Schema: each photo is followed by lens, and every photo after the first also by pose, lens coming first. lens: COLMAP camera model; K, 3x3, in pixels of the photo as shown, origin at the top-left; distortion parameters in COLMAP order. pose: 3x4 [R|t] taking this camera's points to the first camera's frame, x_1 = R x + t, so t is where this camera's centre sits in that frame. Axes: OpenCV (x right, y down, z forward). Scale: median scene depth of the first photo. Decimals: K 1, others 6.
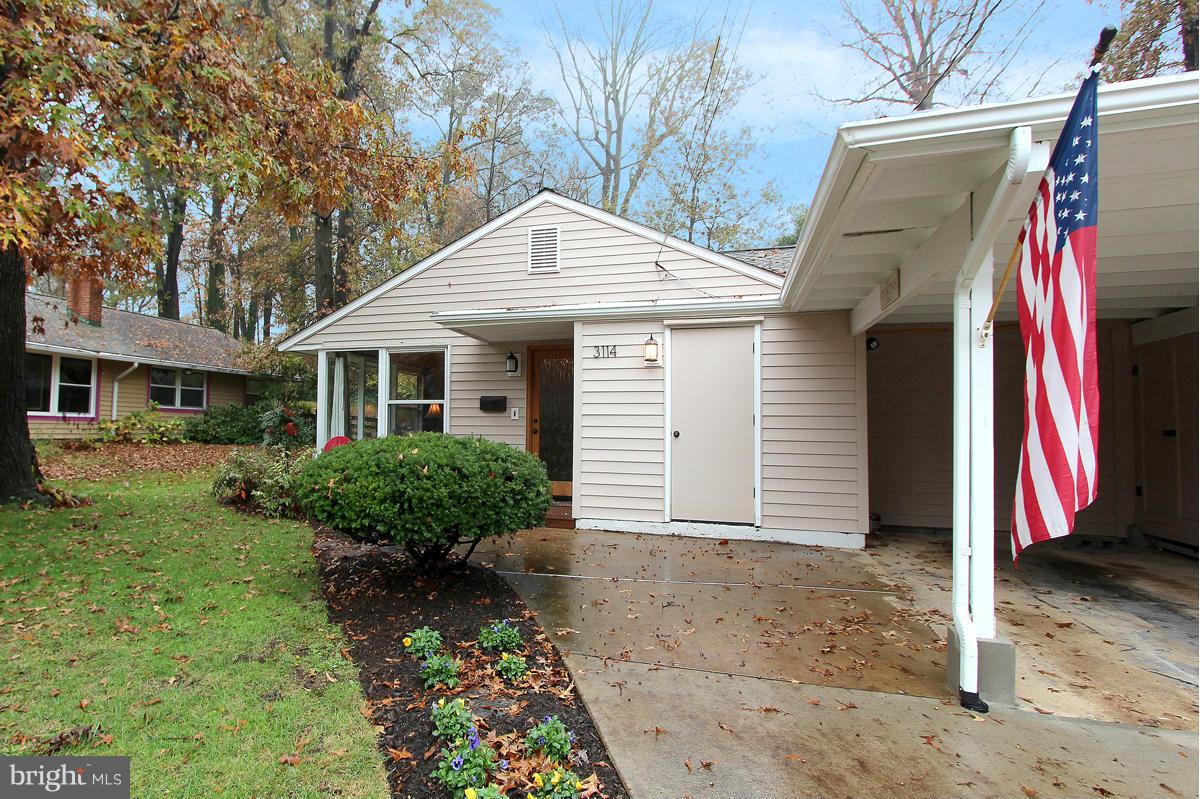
lens RADIAL K [[591.1, 0, 590.7], [0, 591.1, 395.3], [0, 0, 1]] dist [0.000135, 0.000481]
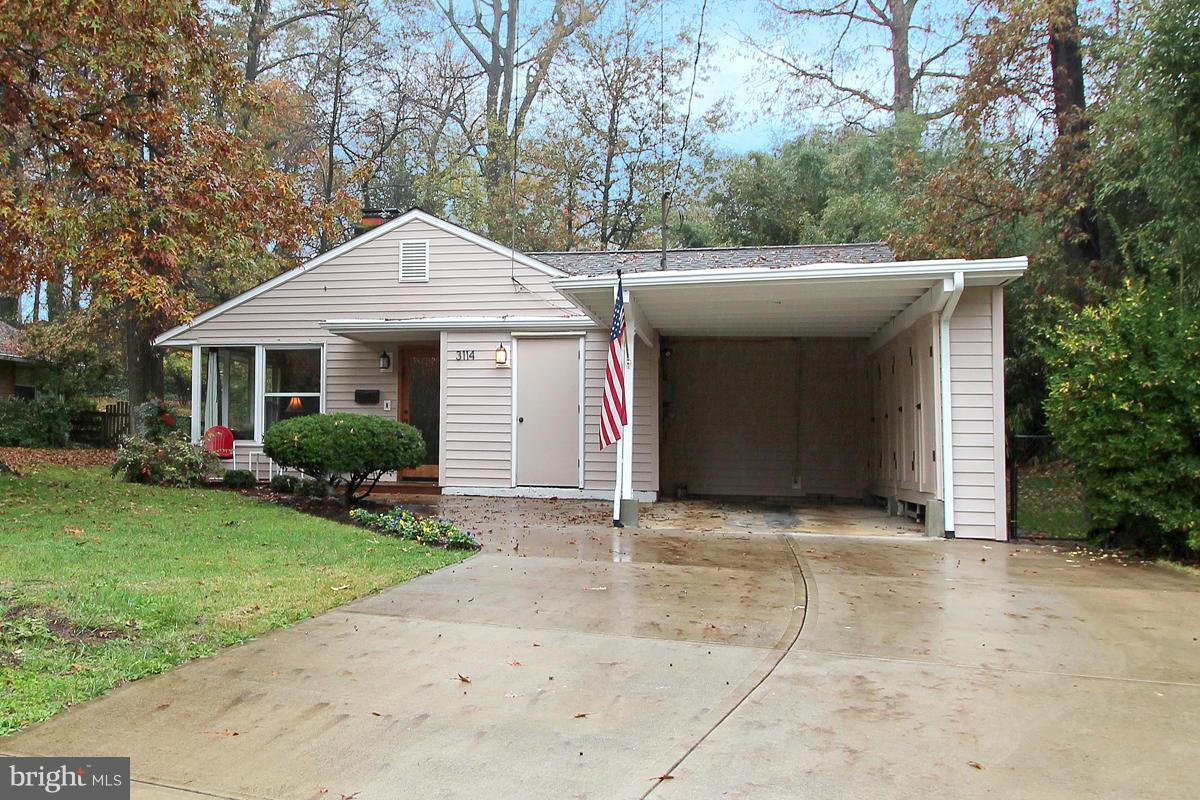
lens RADIAL K [[644.7, 0, 600.0], [0, 644.7, 400.0], [0, 0, 1]] dist [-0.014789, 0.000006]
pose [[0.977443, 0.003905, 0.211164, 0.011553], [-0.006932, 0.999884, 0.013594, 0.001028], [-0.211087, -0.014751, 0.977356, -0.319497]]
